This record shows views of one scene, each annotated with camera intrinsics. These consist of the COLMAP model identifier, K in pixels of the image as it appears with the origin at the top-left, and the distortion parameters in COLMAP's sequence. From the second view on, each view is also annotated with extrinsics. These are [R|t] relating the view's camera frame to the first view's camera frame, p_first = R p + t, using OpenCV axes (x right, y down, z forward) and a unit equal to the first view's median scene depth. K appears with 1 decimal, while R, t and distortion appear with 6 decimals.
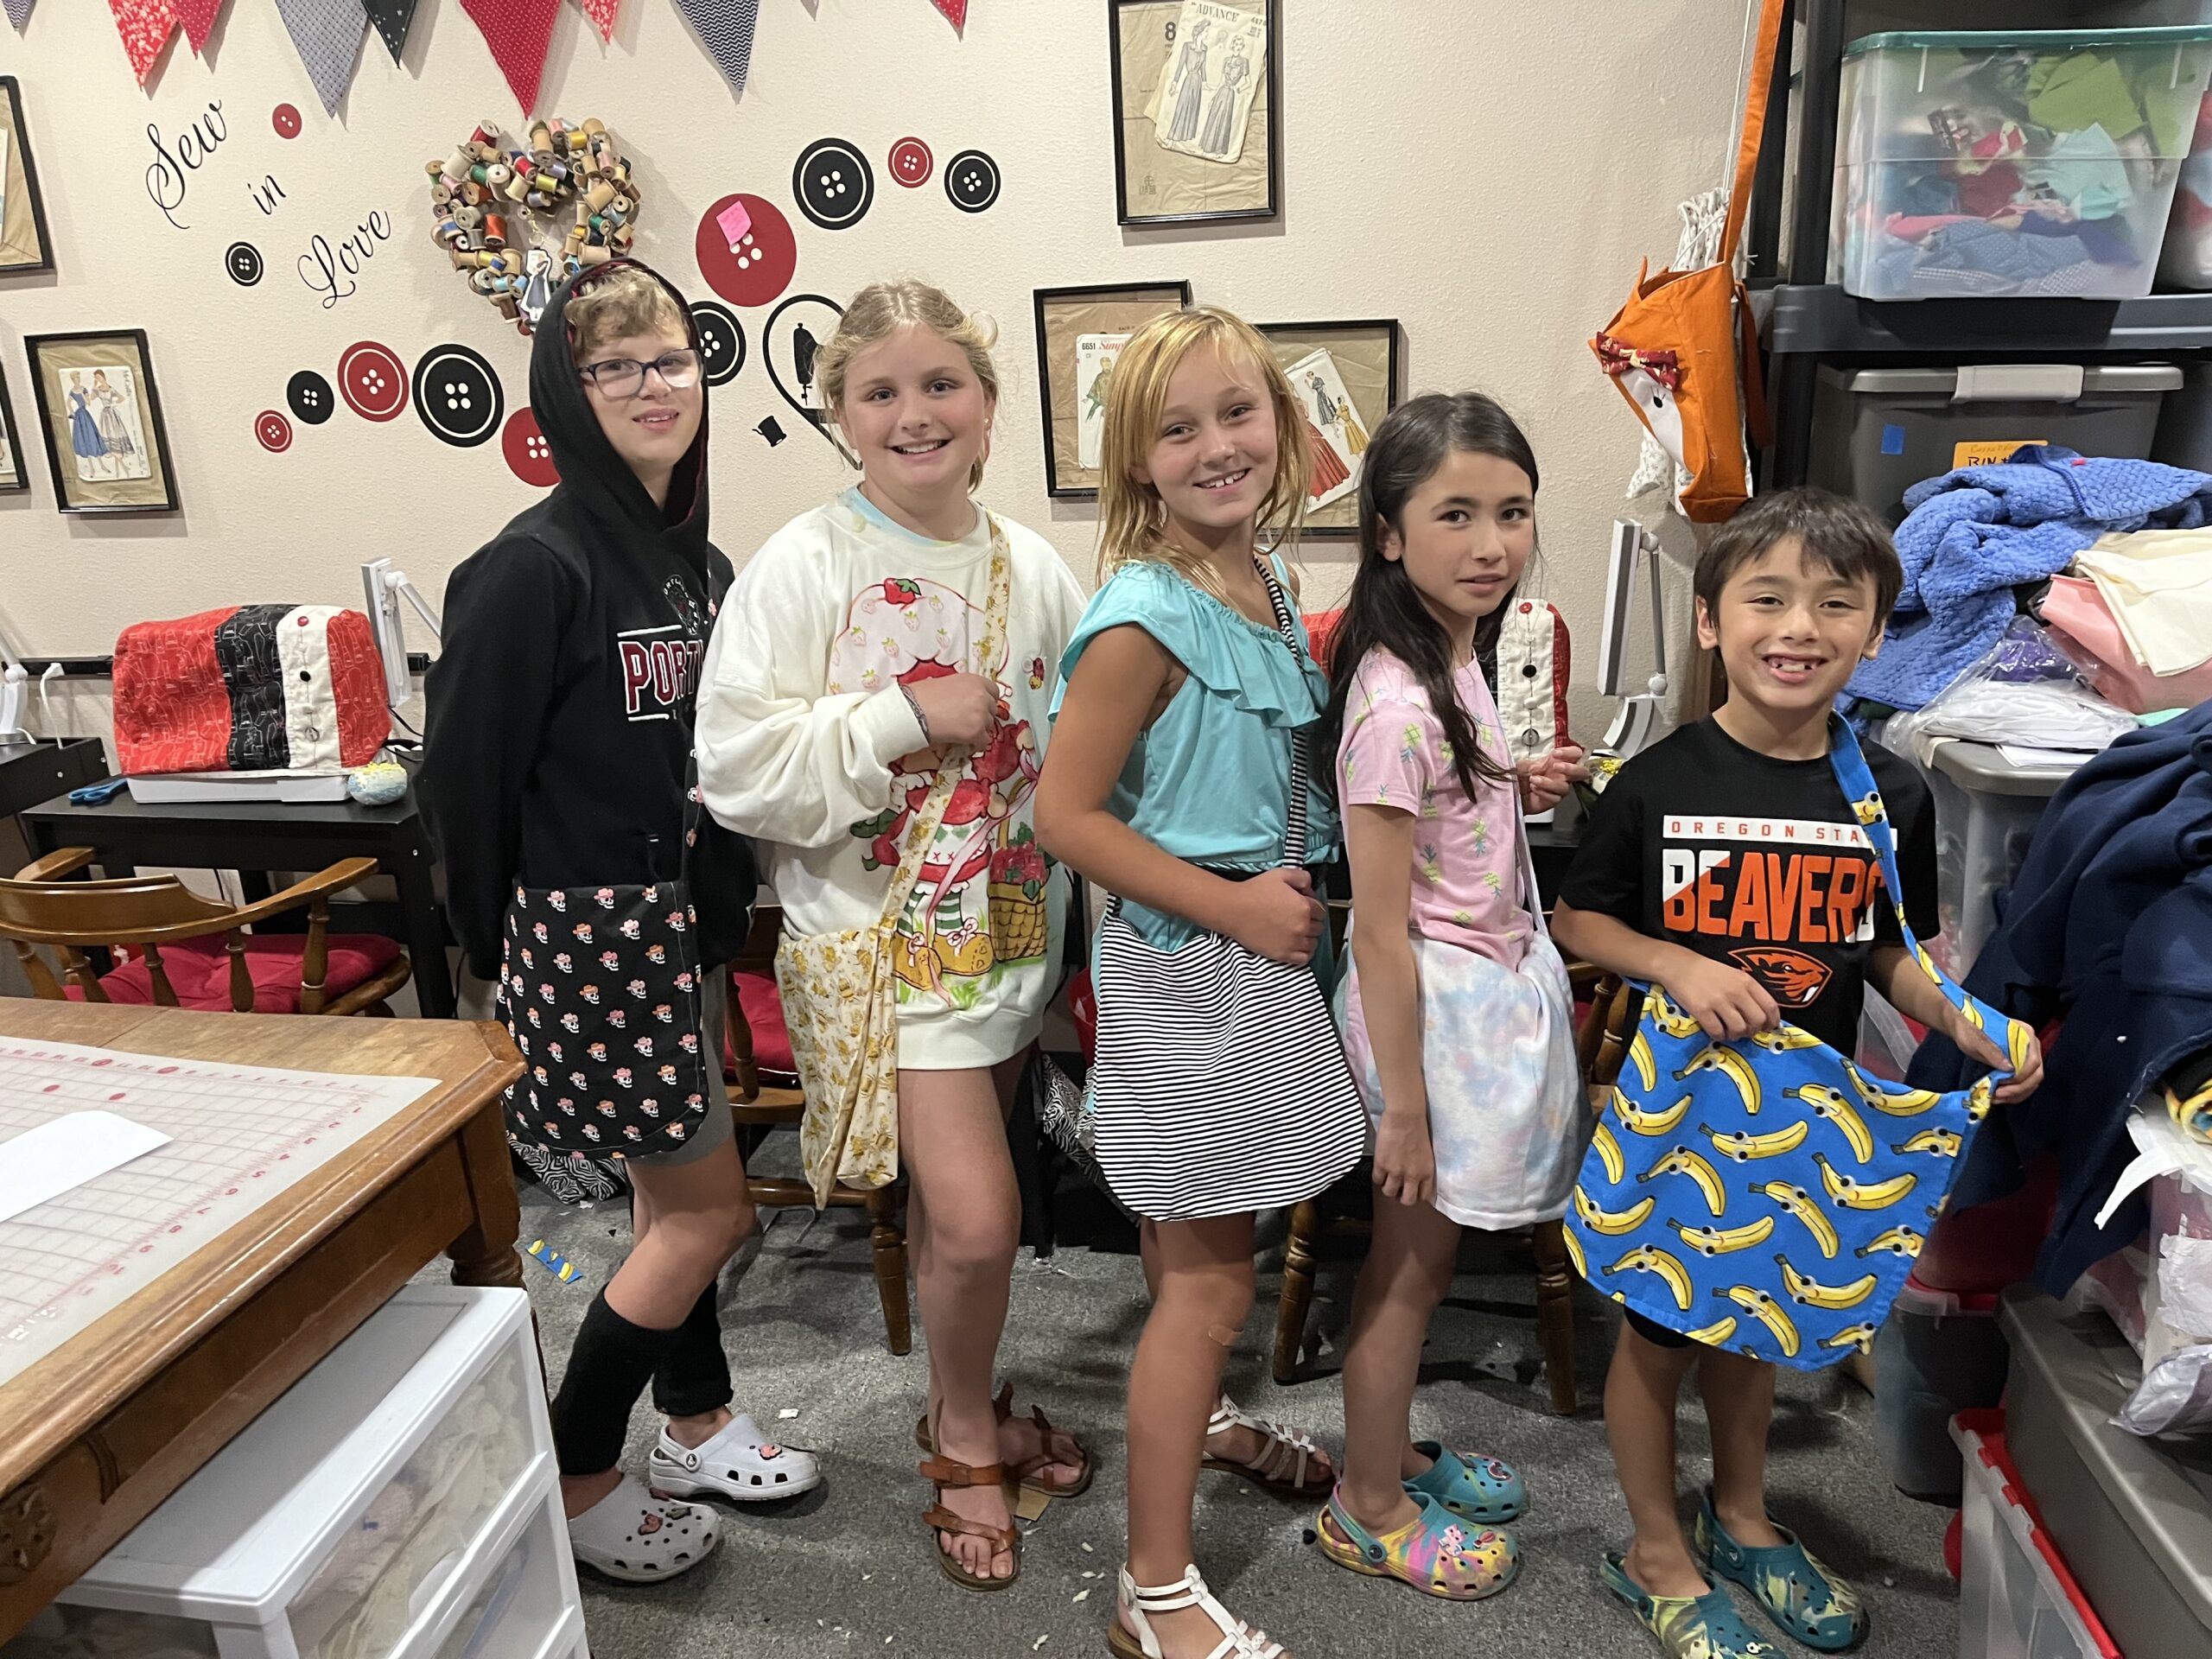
lens RADIAL K [[1668.5, 0, 1098.2], [0, 1668.5, 822.9], [0, 0, 1]] dist [0.070510, -0.093790]
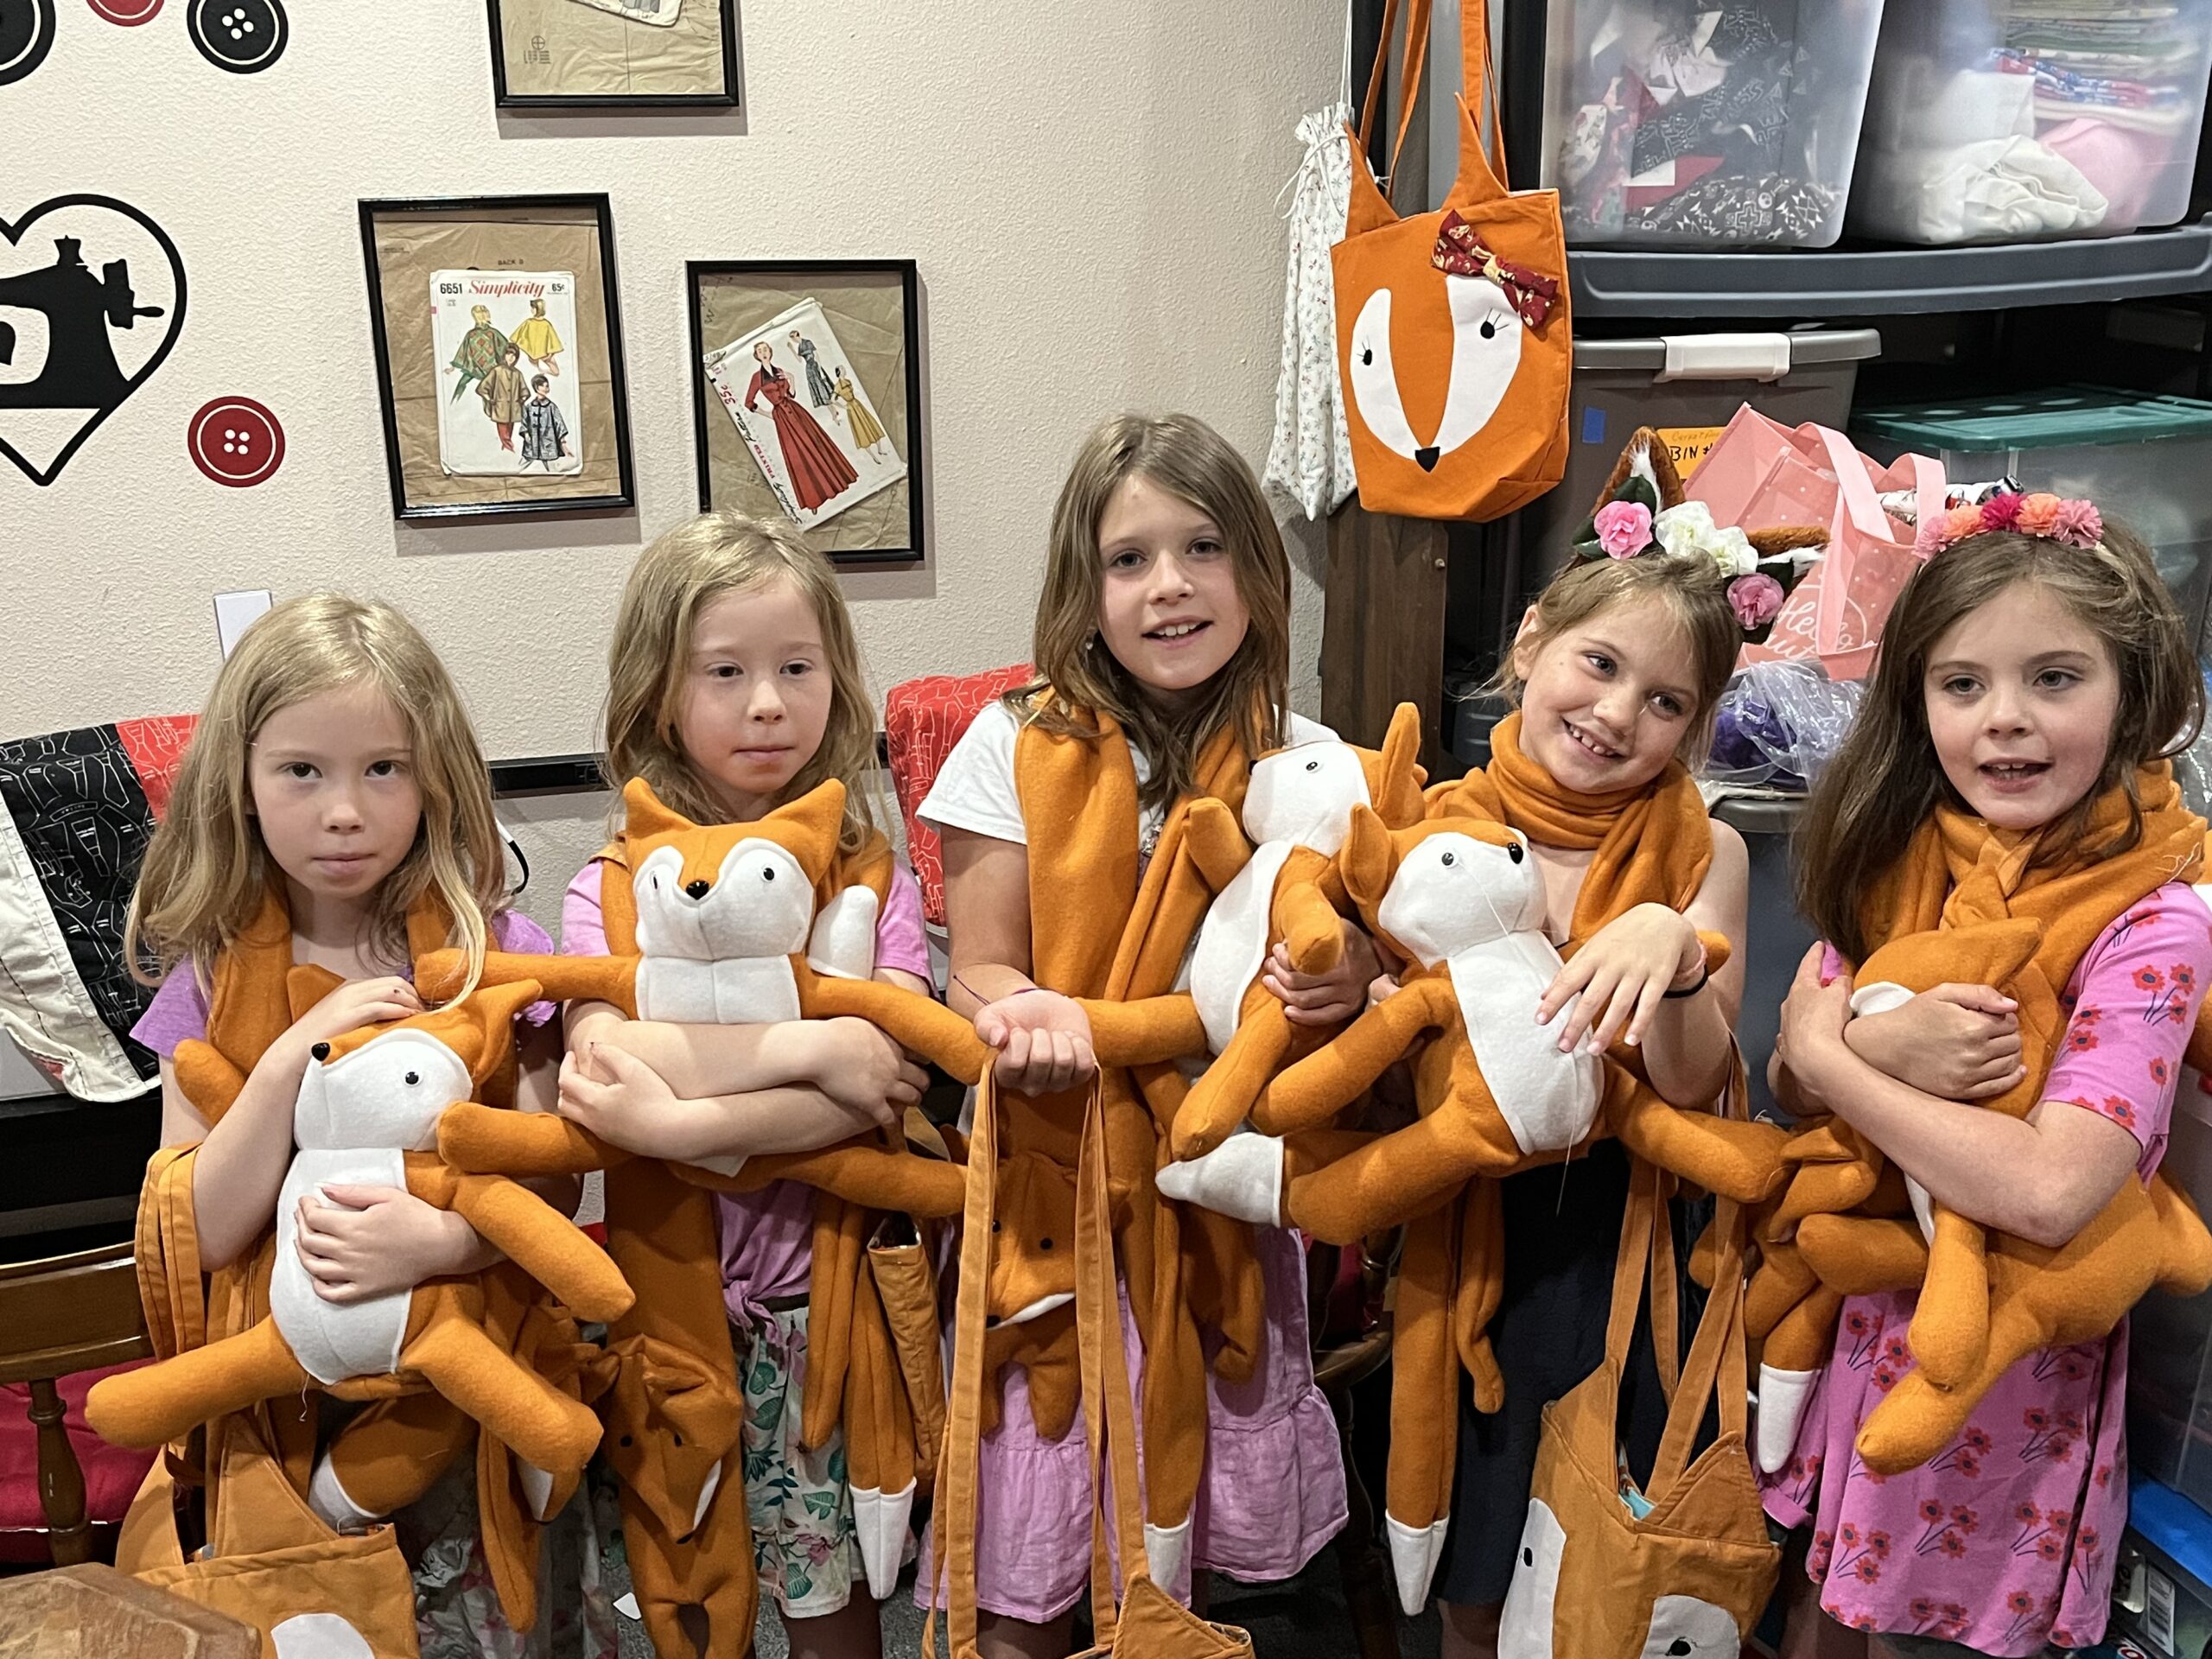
lens RADIAL K [[2322.8, 0, 1118.1], [0, 2322.8, 842.2], [0, 0, 1]] dist [0.024570, 0.000000]
pose [[0.872932, -0.099737, 0.477538, -0.226804], [0.118650, 0.992890, -0.009519, -0.033292], [-0.473193, 0.064970, 0.878560, 0.103986]]
